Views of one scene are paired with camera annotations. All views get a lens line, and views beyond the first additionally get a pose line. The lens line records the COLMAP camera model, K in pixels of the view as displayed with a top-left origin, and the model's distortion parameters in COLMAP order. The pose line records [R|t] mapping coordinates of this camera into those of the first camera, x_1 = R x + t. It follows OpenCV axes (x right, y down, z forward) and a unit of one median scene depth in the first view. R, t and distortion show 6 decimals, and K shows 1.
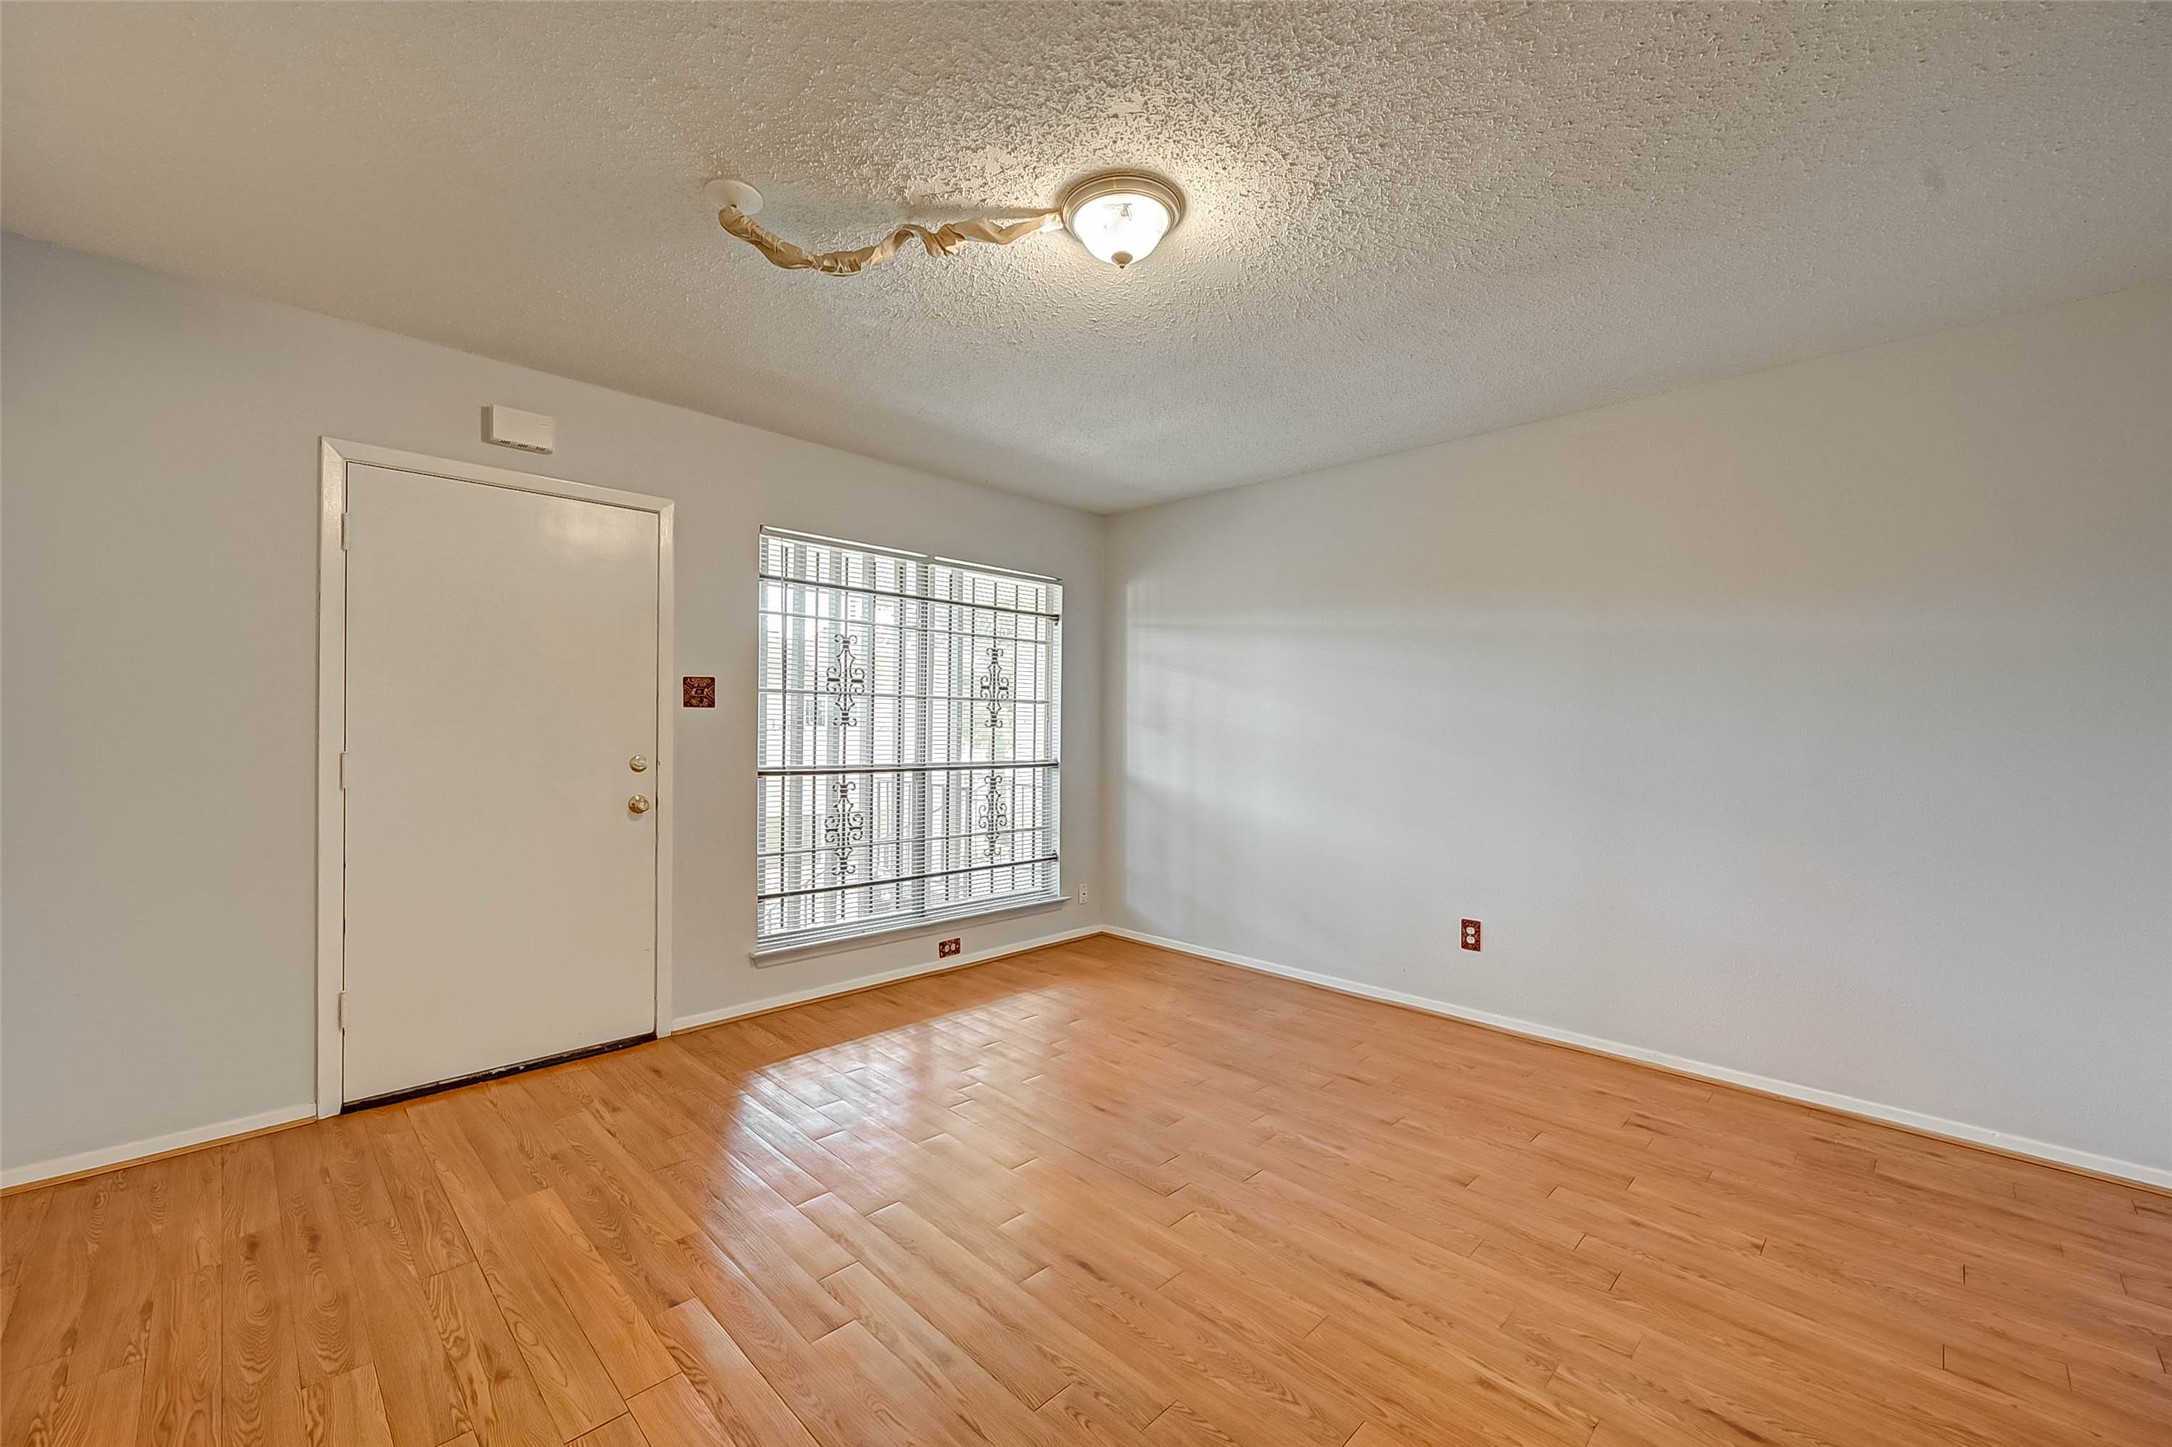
lens RADIAL K [[867.1, 0, 1071.2], [0, 867.1, 725.1], [0, 0, 1]] dist [-0.000021, 0.000073]
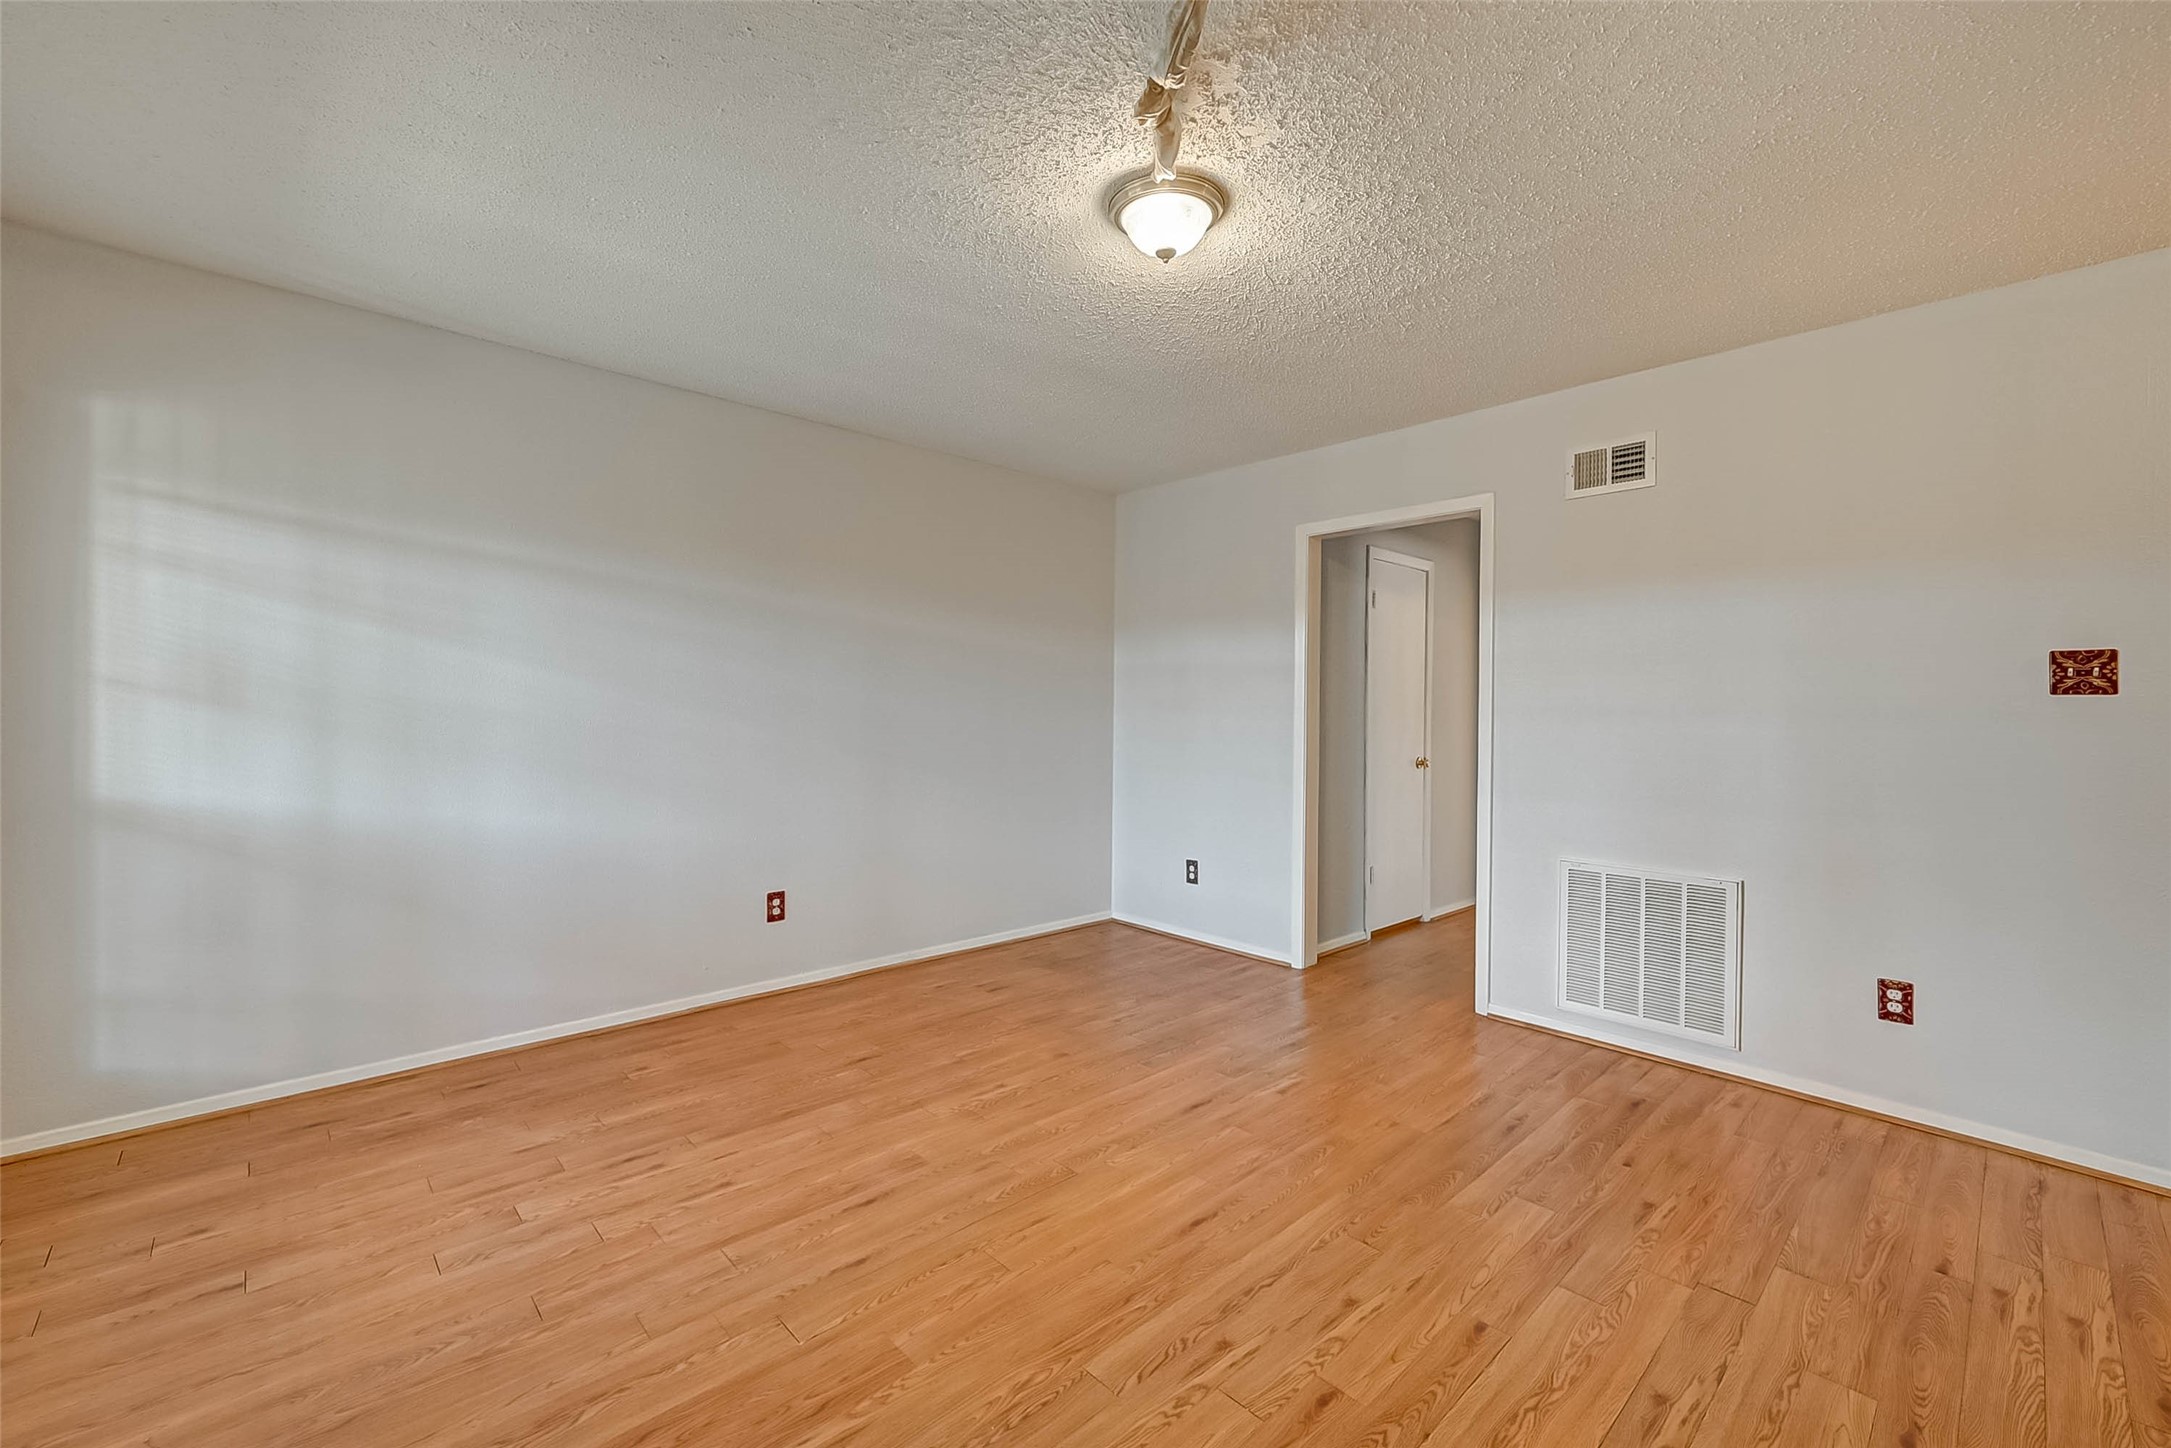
lens RADIAL K [[905.7, 0, 1098.8], [0, 905.7, 712.7], [0, 0, 1]] dist [0.001466, 0.000000]
pose [[0.012861, -0.014307, 0.999815, -0.733401], [-0.010292, 0.999843, 0.014440, -0.004409], [-0.999864, -0.010475, 0.012712, 0.761619]]
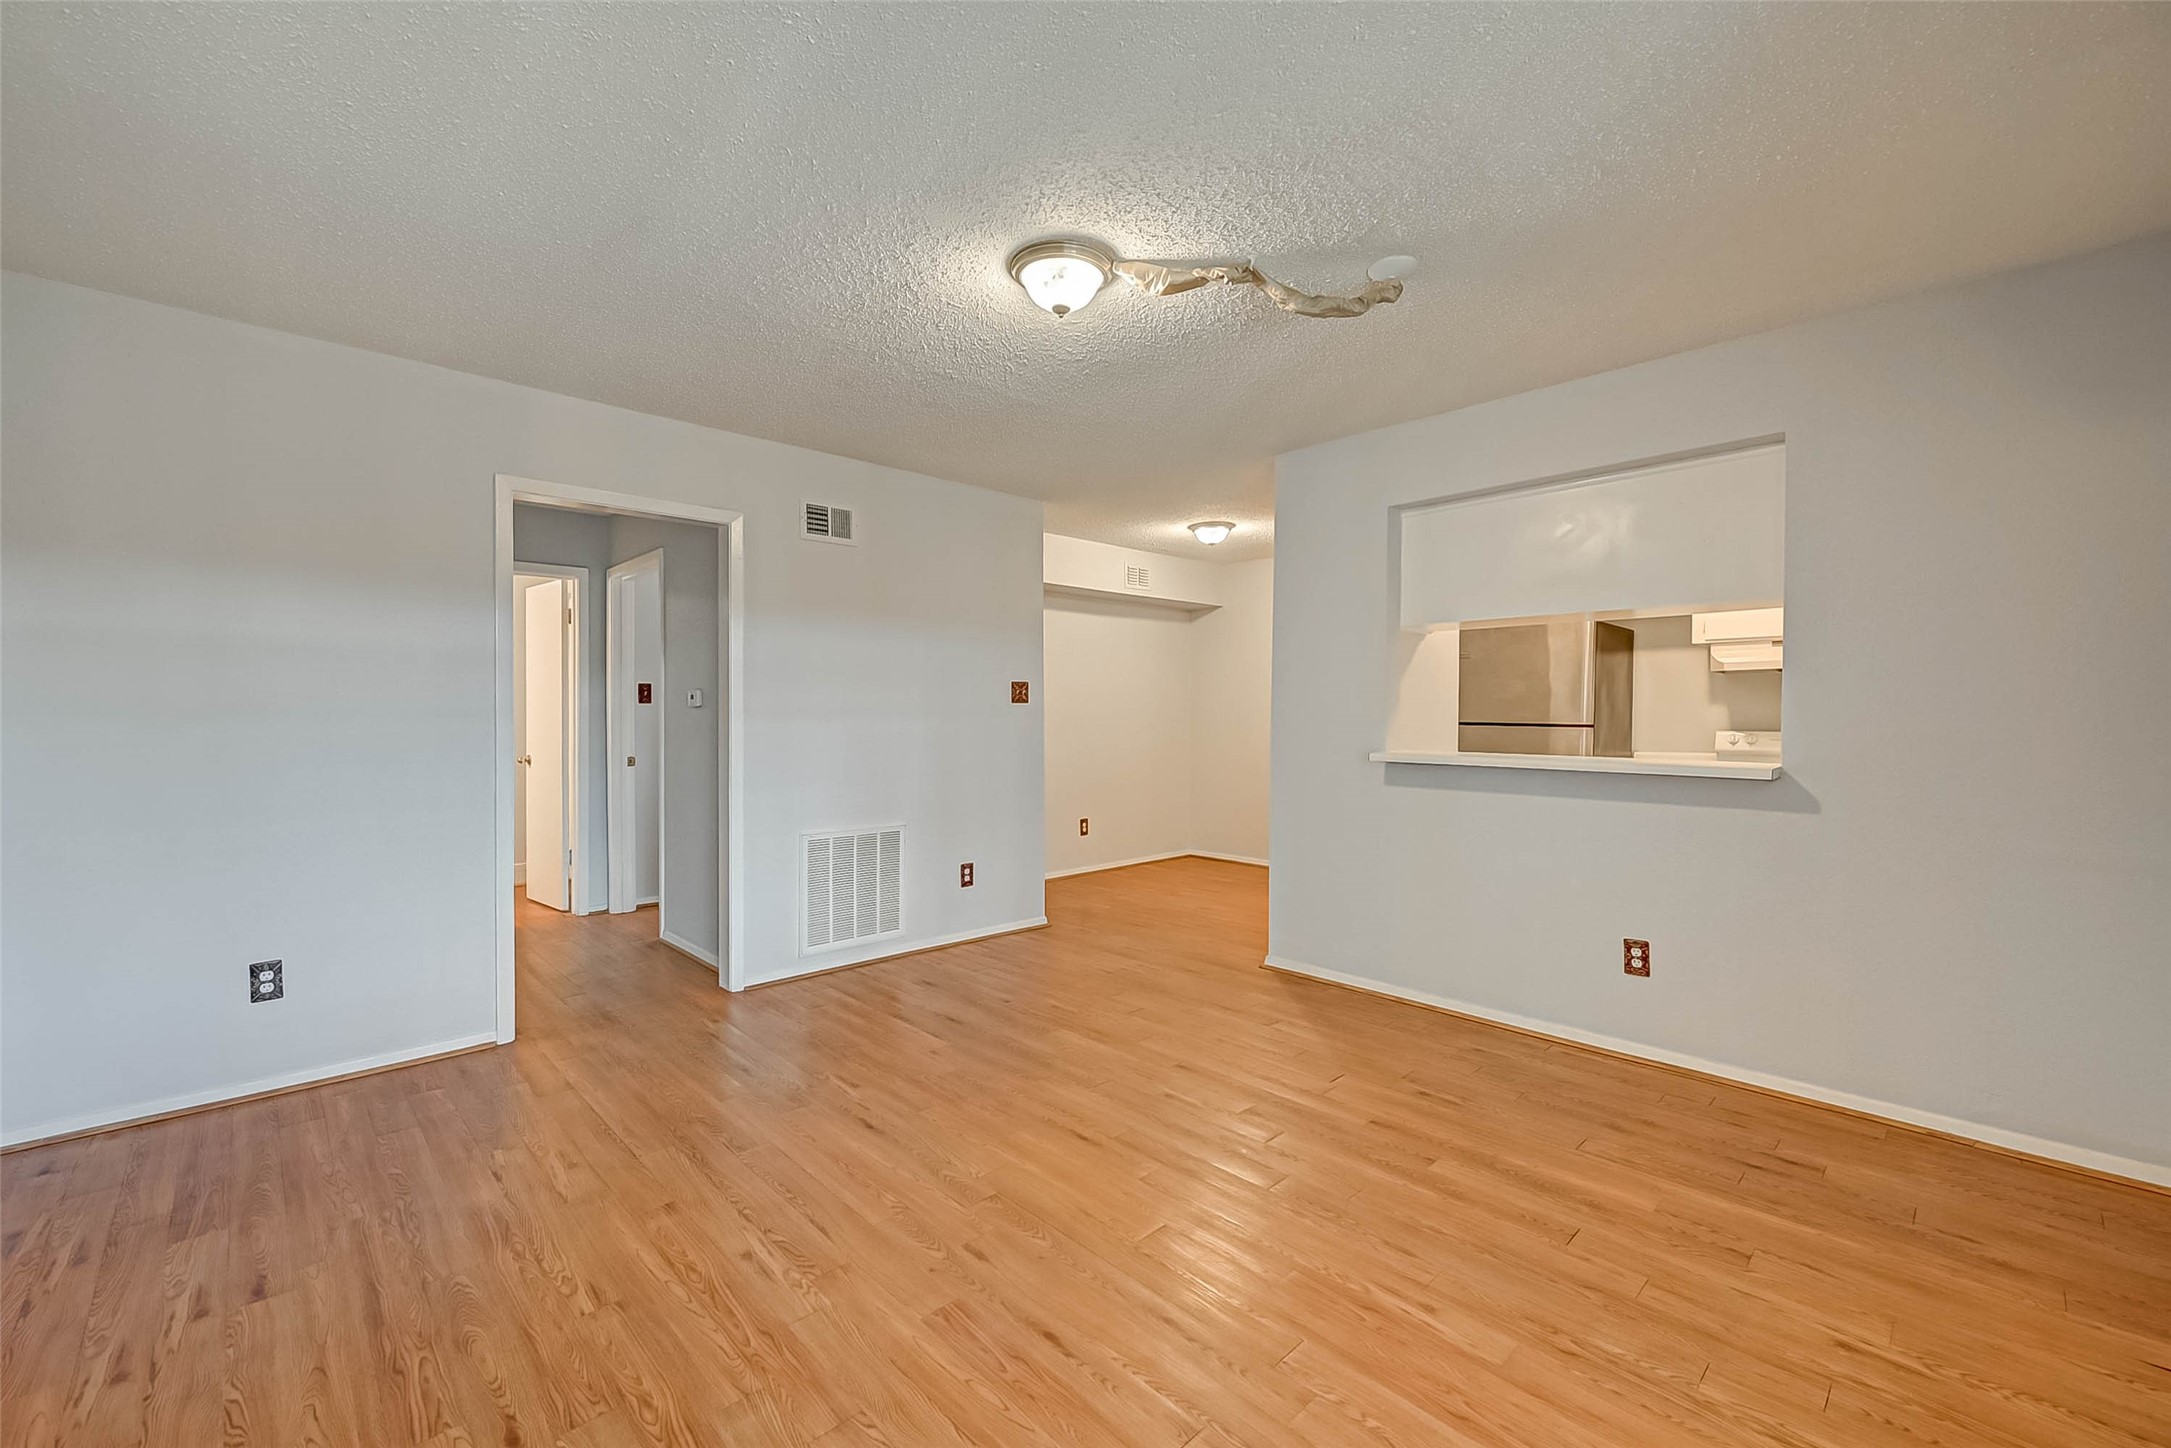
lens RADIAL K [[866.7, 0, 1070.7], [0, 866.7, 725.6], [0, 0, 1]] dist [-0.000021, 0.000073]
pose [[-0.999865, -0.011260, 0.011956, 0.017270], [-0.011126, 0.999875, 0.011224, 0.004926], [-0.012081, 0.011089, -0.999866, 1.548668]]
